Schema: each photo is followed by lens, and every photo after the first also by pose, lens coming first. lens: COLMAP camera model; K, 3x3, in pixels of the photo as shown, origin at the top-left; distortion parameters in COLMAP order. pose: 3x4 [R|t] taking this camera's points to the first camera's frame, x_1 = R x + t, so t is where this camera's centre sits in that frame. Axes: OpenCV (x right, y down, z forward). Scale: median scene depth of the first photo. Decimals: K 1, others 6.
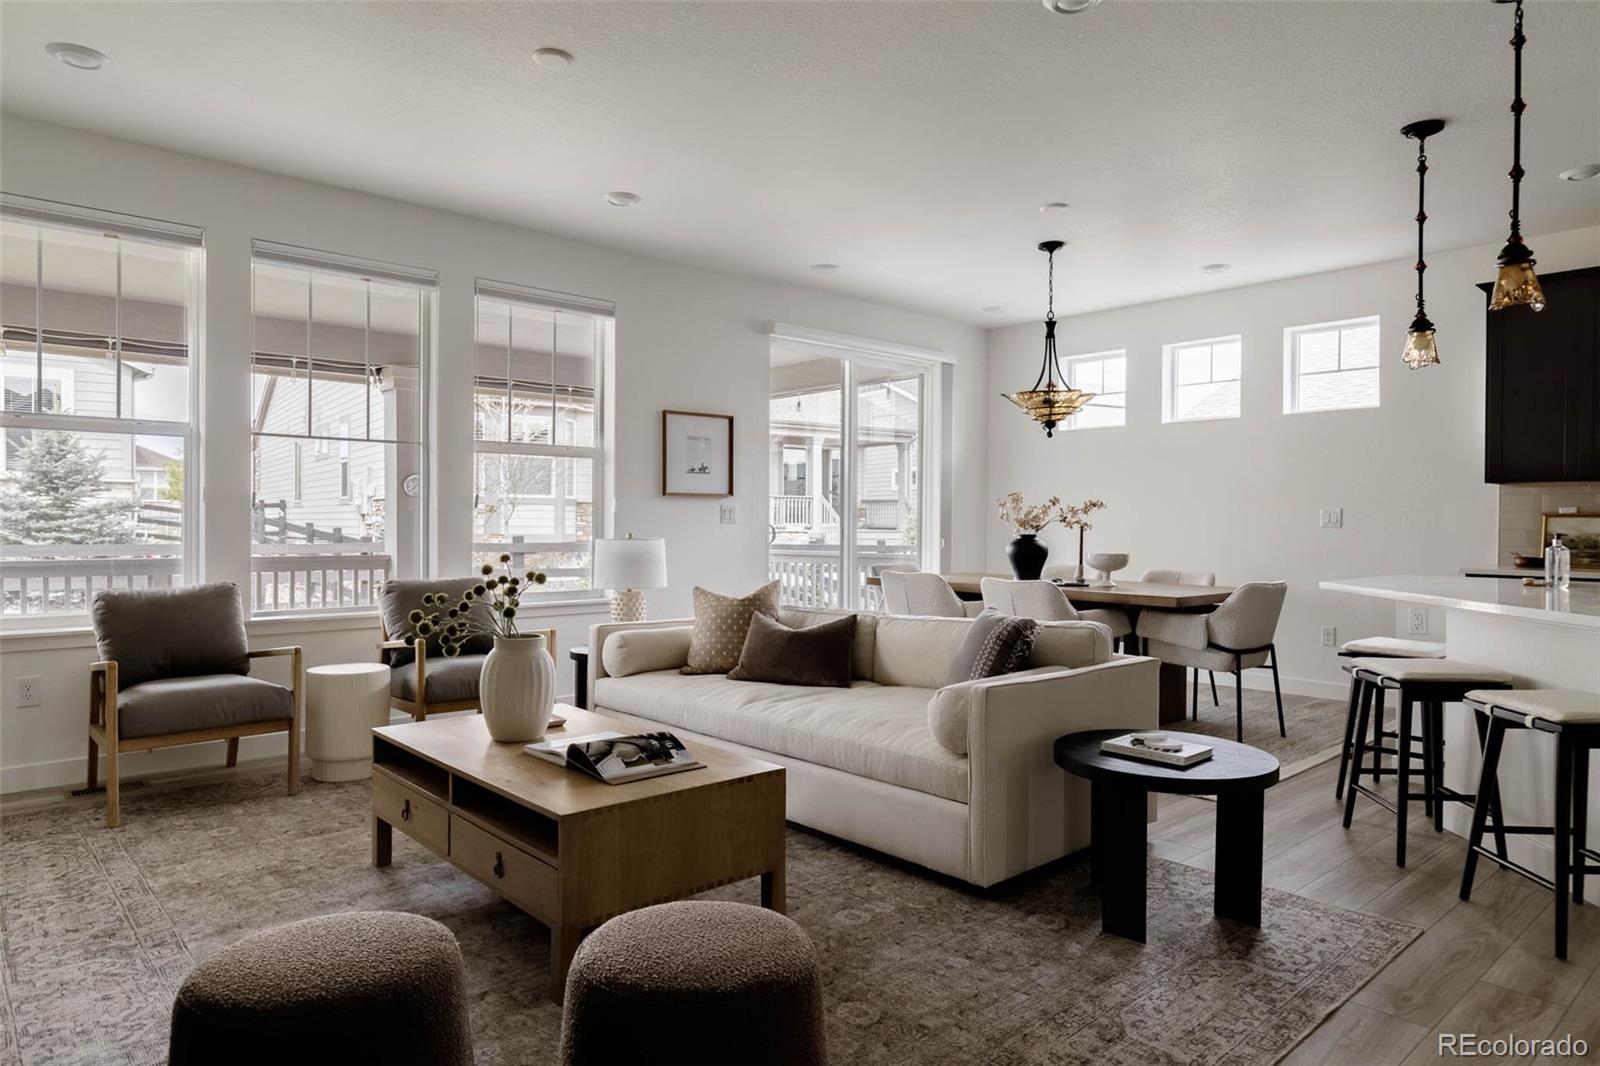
lens RADIAL K [[985.3, 0, 801.8], [0, 985.3, 527.6], [0, 0, 1]] dist [0.002588, -0.000060]
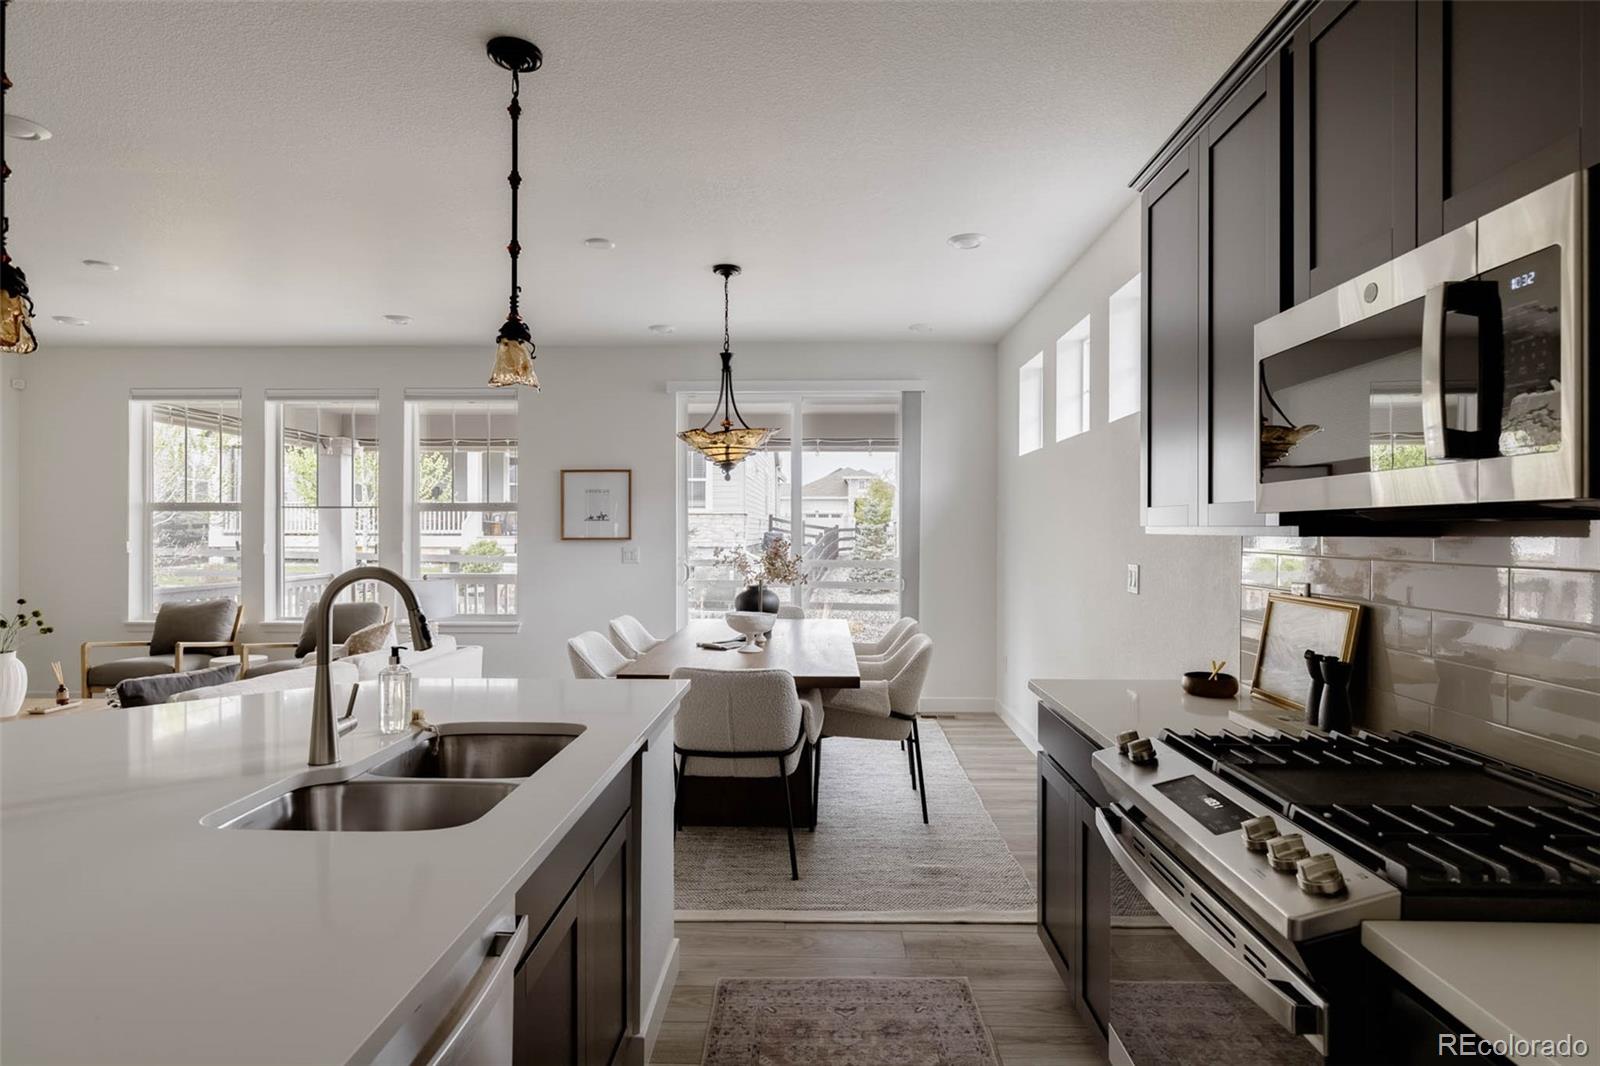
lens RADIAL K [[820.0, 0, 805.3], [0, 820.0, 530.8], [0, 0, 1]] dist [-0.003617, 0.000544]
pose [[0.728409, -0.003128, -0.685136, 0.869581], [-0.002328, 0.999973, -0.007040, -0.042375], [0.685139, 0.006723, 0.728381, 0.528457]]
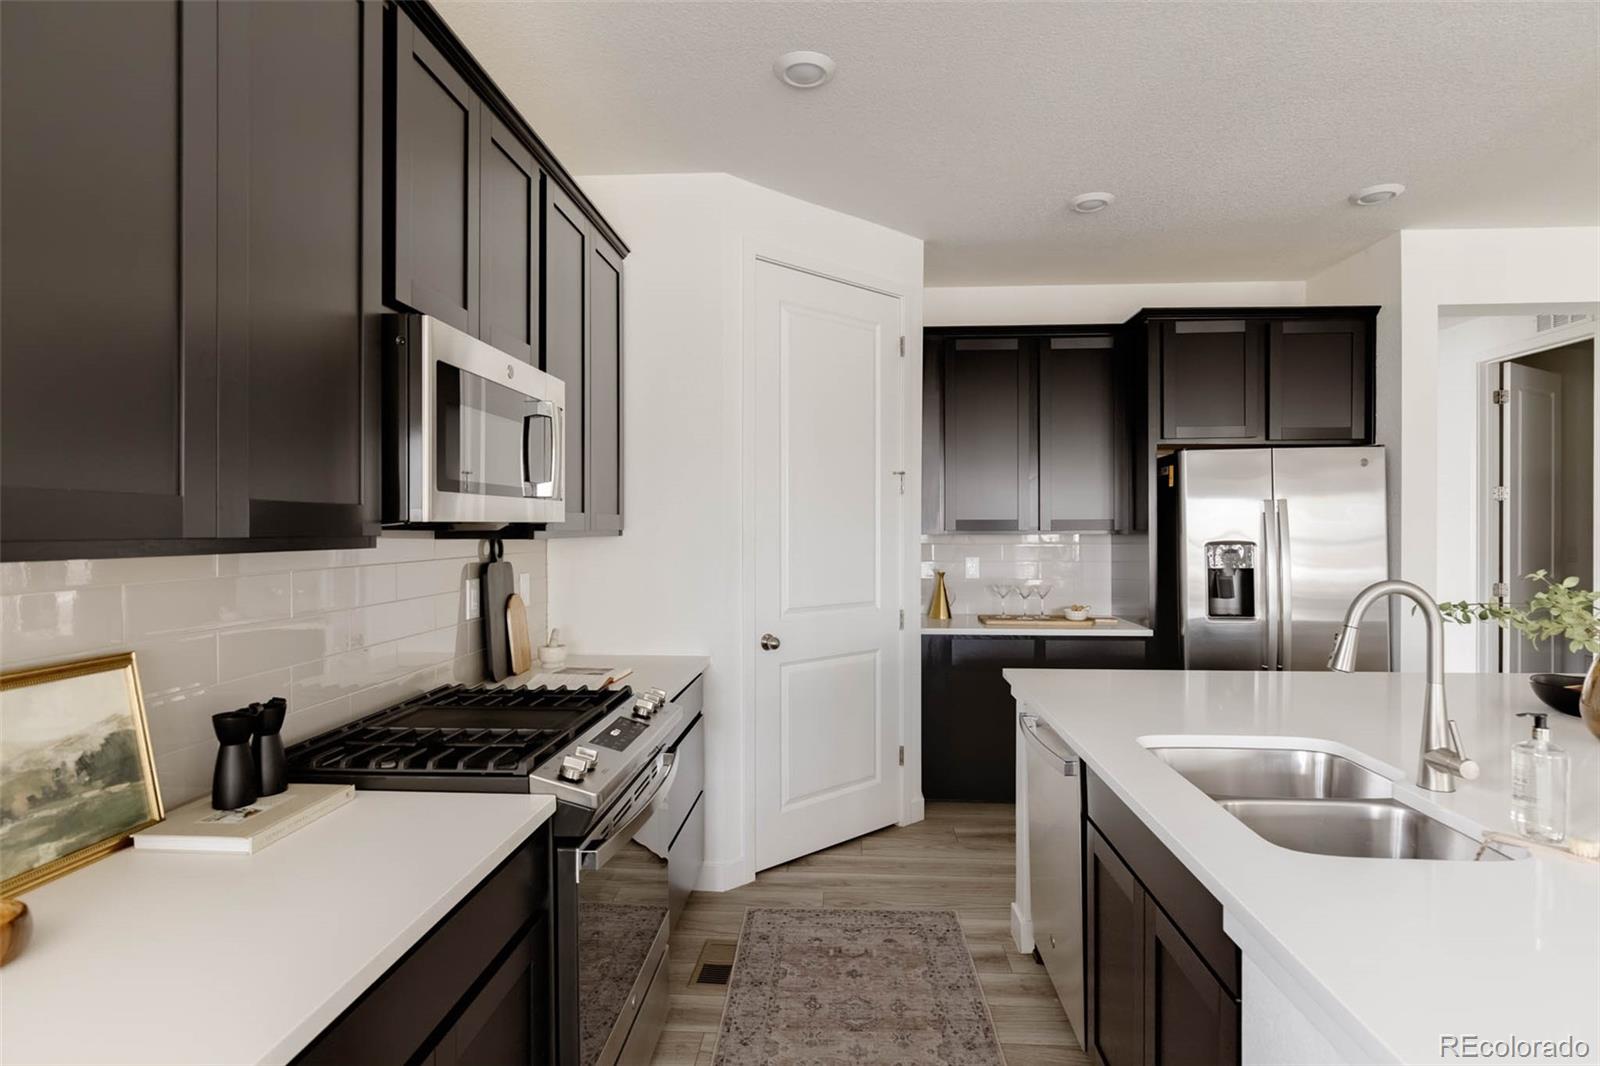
lens RADIAL K [[820.0, 0, 802.9], [0, 820.0, 538.8], [0, 0, 1]] dist [-0.003617, 0.000544]
pose [[-0.695771, -0.012897, 0.718148, 0.487748], [0.002494, 0.999789, 0.020371, -0.051754], [-0.718259, 0.015965, -0.695592, 0.977032]]
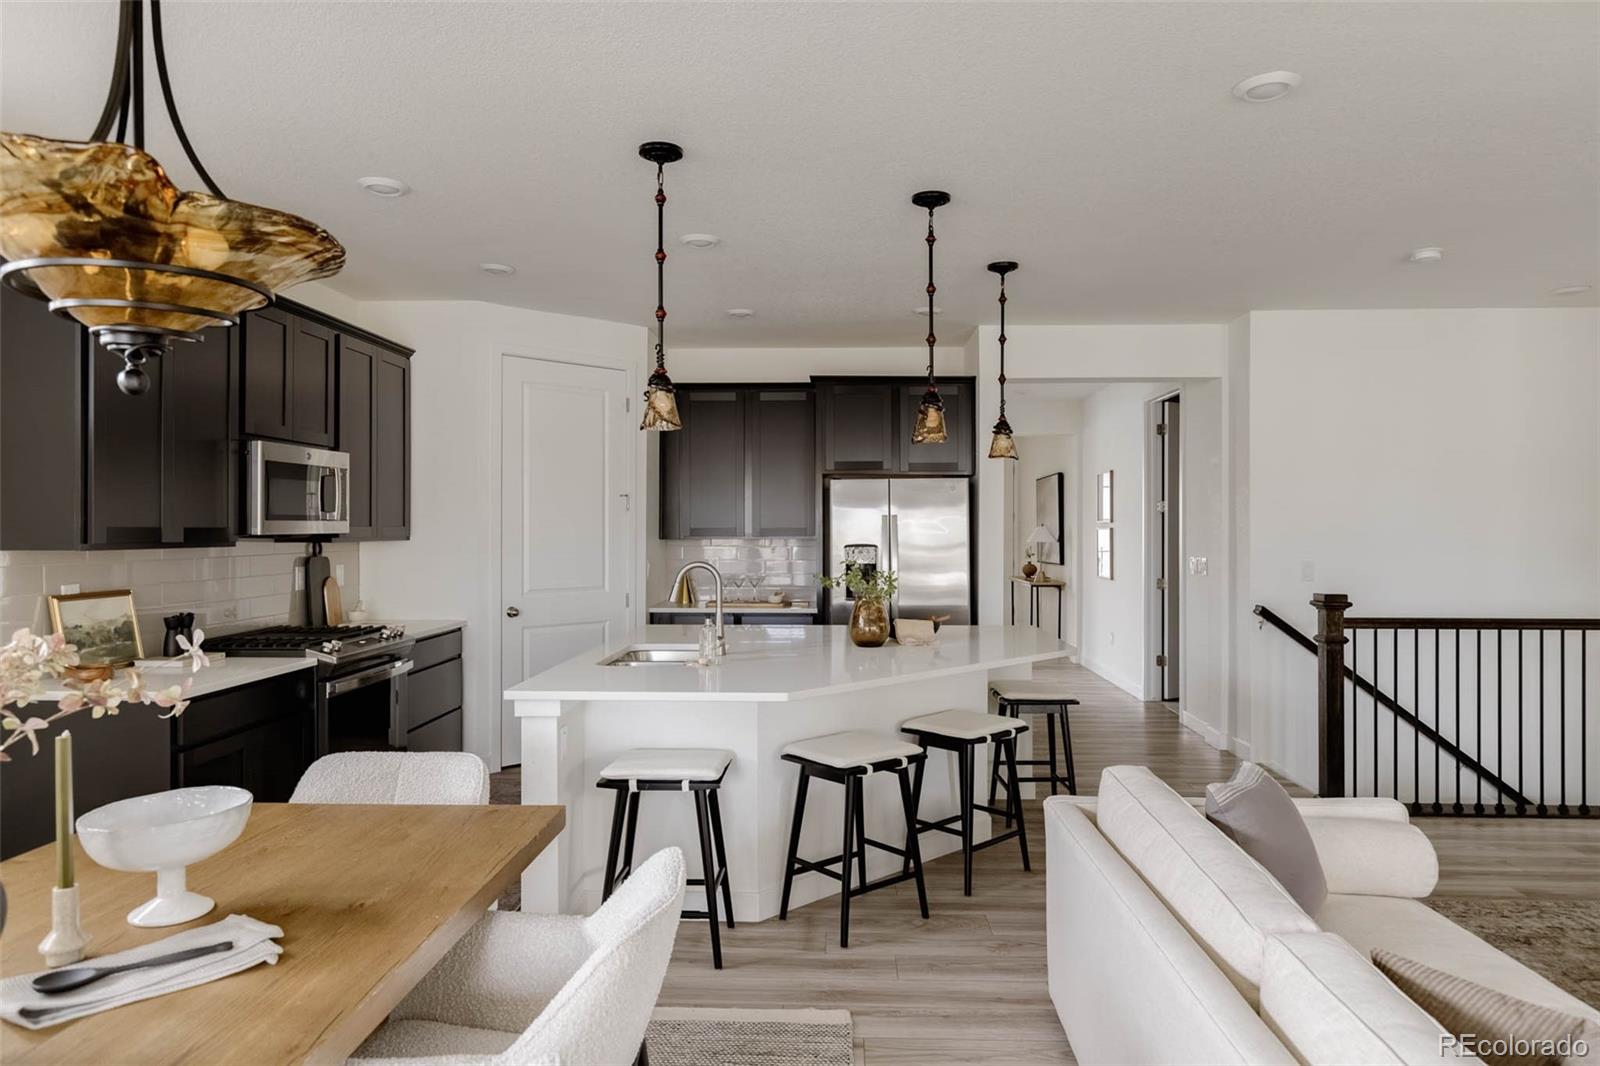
lens RADIAL K [[985.3, 0, 814.2], [0, 985.3, 533.1], [0, 0, 1]] dist [0.002588, -0.000060]
pose [[-0.717907, -0.008102, 0.696092, -0.043902], [0.000624, 0.999924, 0.012281, -0.062520], [-0.696139, 0.009251, -0.717847, 1.118201]]
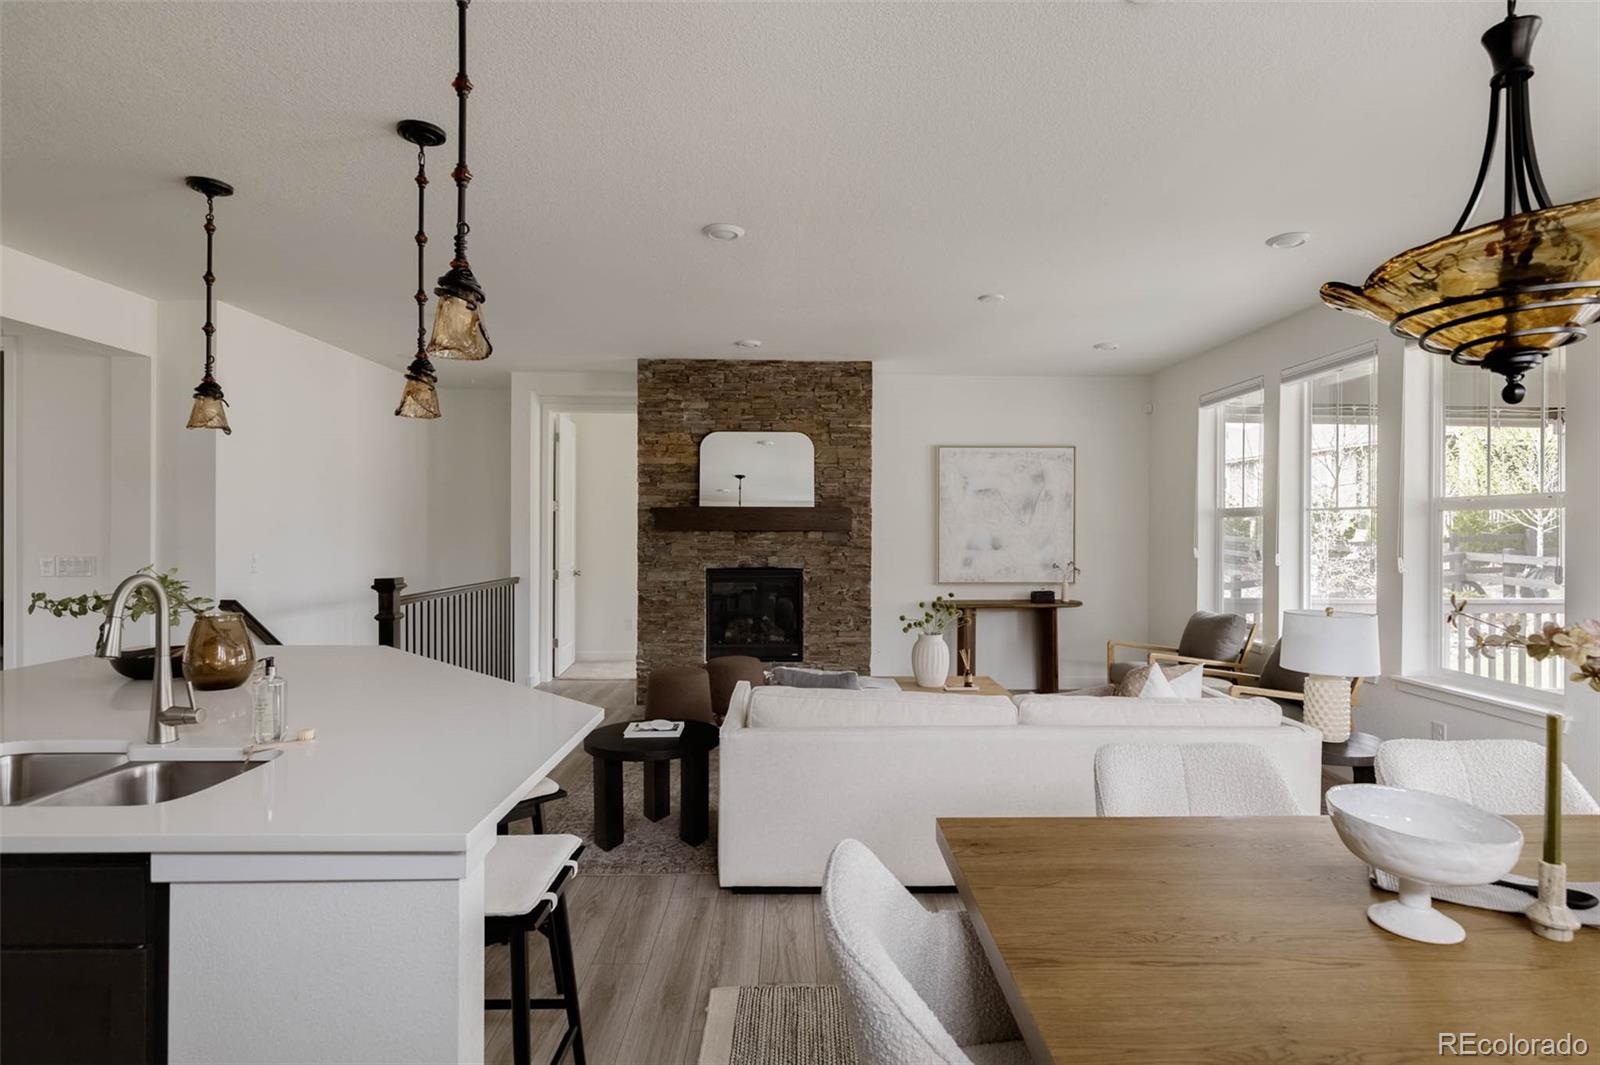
lens RADIAL K [[820.0, 0, 811.4], [0, 820.0, 530.0], [0, 0, 1]] dist [-0.003617, 0.000544]
pose [[-0.655036, -0.007444, -0.755561, 0.623799], [-0.011539, 0.999933, 0.000152, -0.052366], [0.755509, 0.008818, -0.655078, 1.061585]]
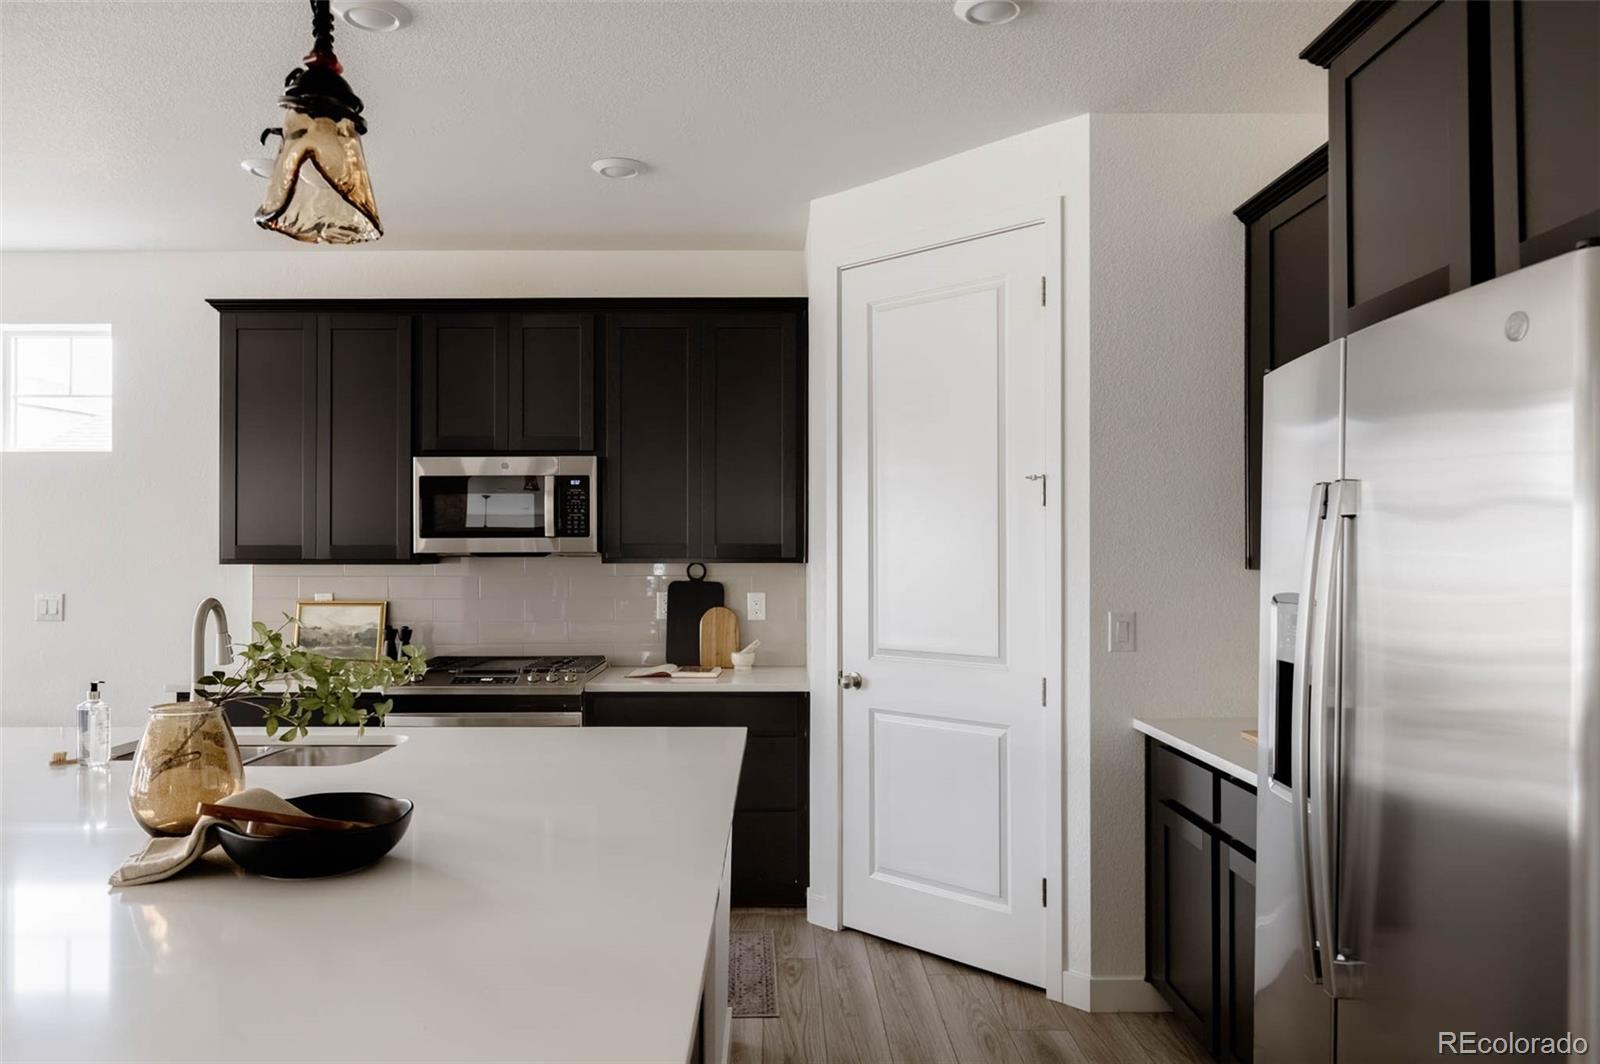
lens RADIAL K [[1110.2, 0, 776.7], [0, 1110.2, 545.4], [0, 0, 1]] dist [0.006428, -0.000992]
pose [[0.672698, -0.000465, 0.739917, 0.350440], [0.010046, 0.999913, -0.008504, -0.047916], [-0.739849, 0.013154, 0.672645, 0.113834]]
